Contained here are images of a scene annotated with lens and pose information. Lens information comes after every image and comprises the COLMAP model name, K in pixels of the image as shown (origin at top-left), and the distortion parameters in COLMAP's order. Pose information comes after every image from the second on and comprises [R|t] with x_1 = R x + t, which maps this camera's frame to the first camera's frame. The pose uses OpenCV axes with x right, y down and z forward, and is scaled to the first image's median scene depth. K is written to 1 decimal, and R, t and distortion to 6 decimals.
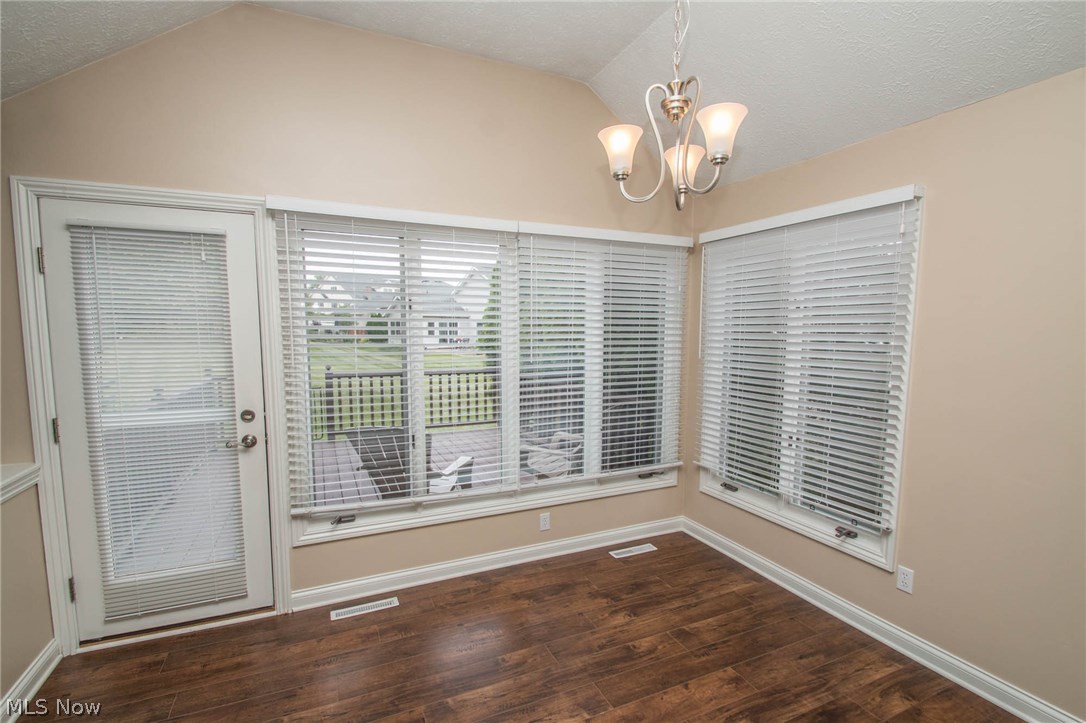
lens RADIAL K [[502.9, 0, 549.2], [0, 502.9, 380.7], [0, 0, 1]] dist [0.011875, -0.016424]
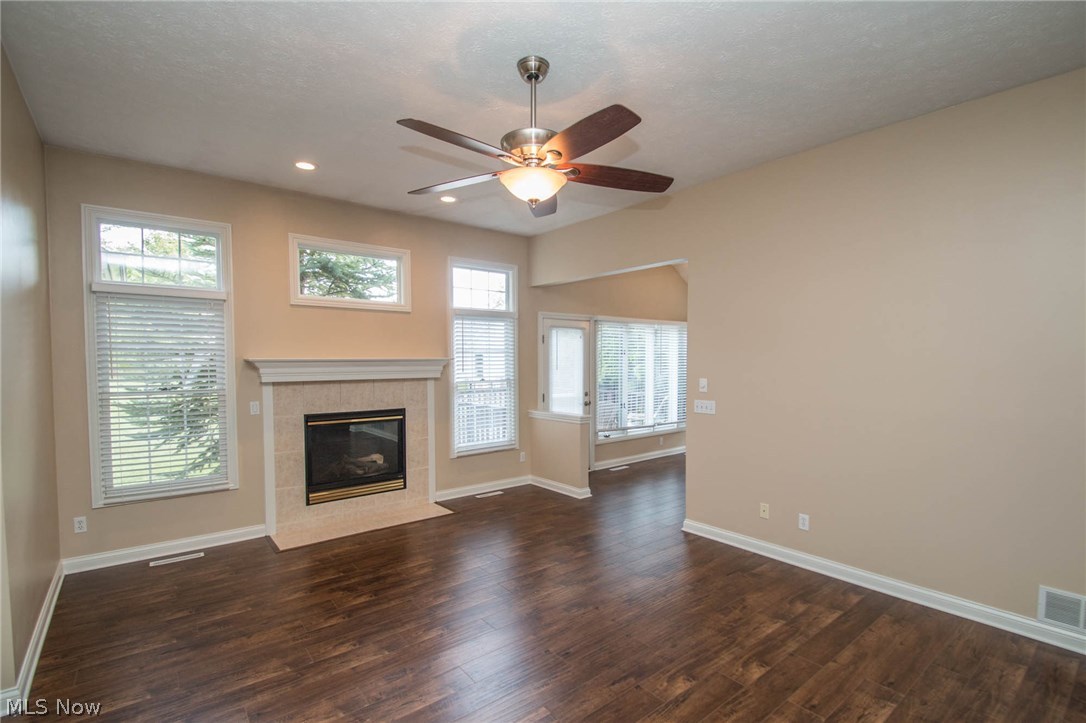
lens RADIAL K [[502.9, 0, 549.2], [0, 502.9, 380.7], [0, 0, 1]] dist [0.011875, -0.016424]
pose [[0.967154, -0.016407, 0.253660, -1.304294], [0.032230, 0.997776, -0.058350, 0.132944], [-0.252138, 0.064609, 0.965532, -1.385164]]
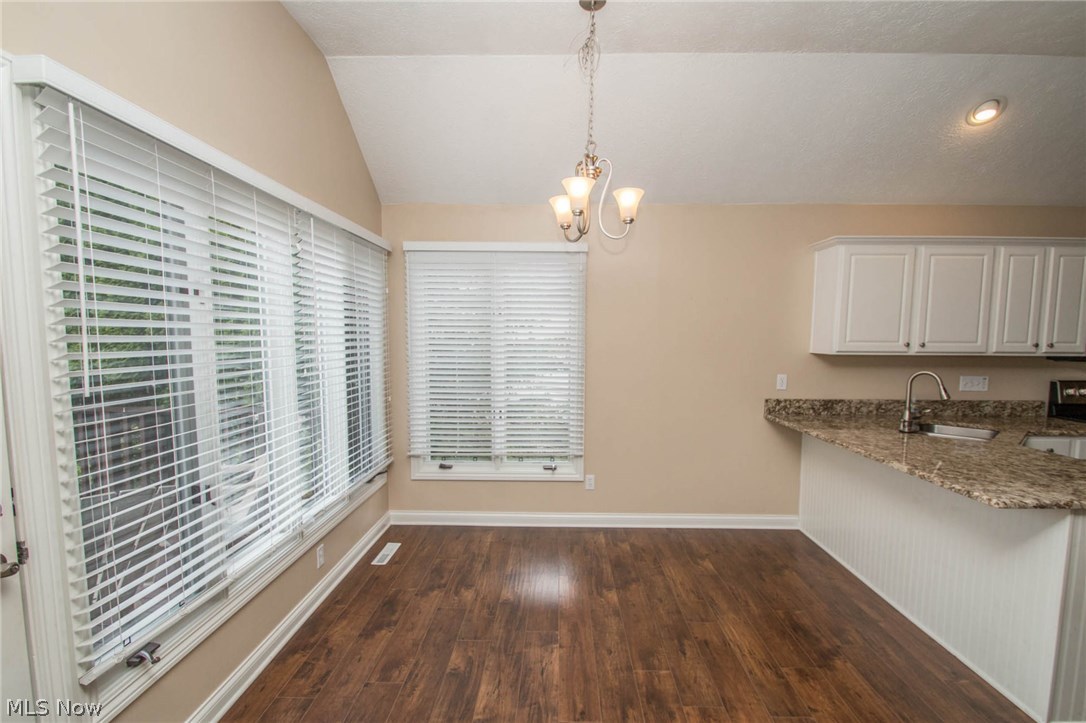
lens RADIAL K [[517.4, 0, 545.2], [0, 517.4, 385.2], [0, 0, 1]] dist [0.011302, -0.020115]
pose [[0.440787, -0.090506, 0.893037, -0.706945], [0.091252, 0.994267, 0.055725, -0.023937], [-0.892961, 0.056929, 0.446519, 0.303626]]
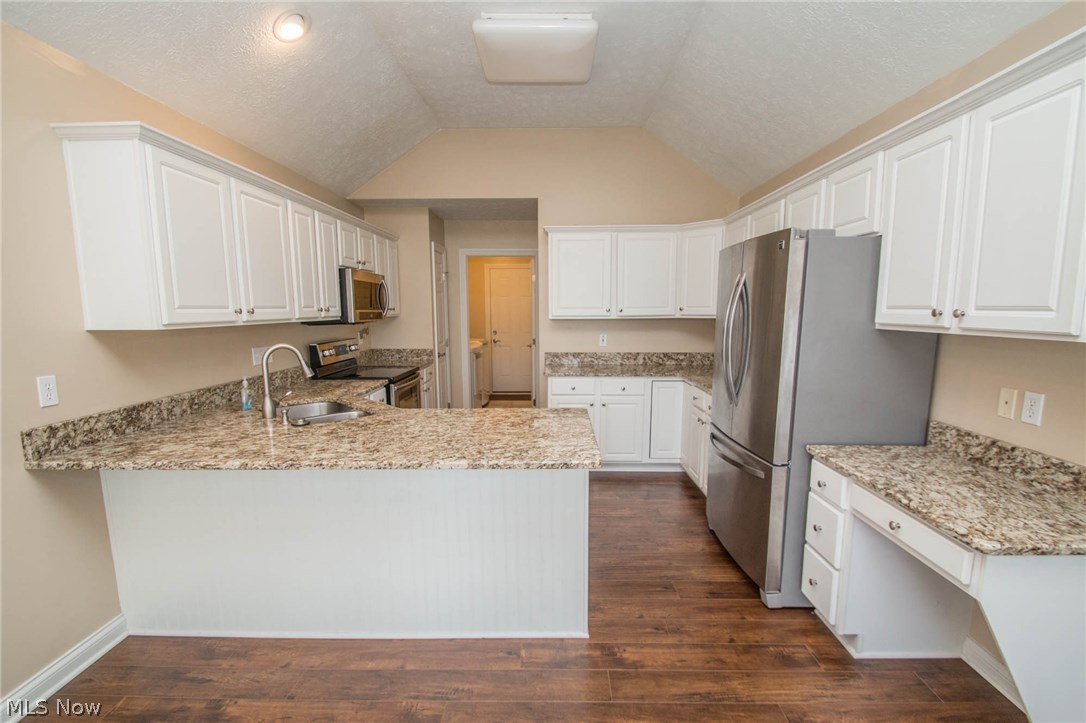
lens RADIAL K [[502.9, 0, 549.2], [0, 502.9, 380.7], [0, 0, 1]] dist [0.011875, -0.016424]
pose [[-0.901506, -0.065369, 0.427802, -0.095441], [0.043289, 0.969947, 0.239434, -0.043349], [-0.430597, 0.234370, -0.871583, 0.648796]]
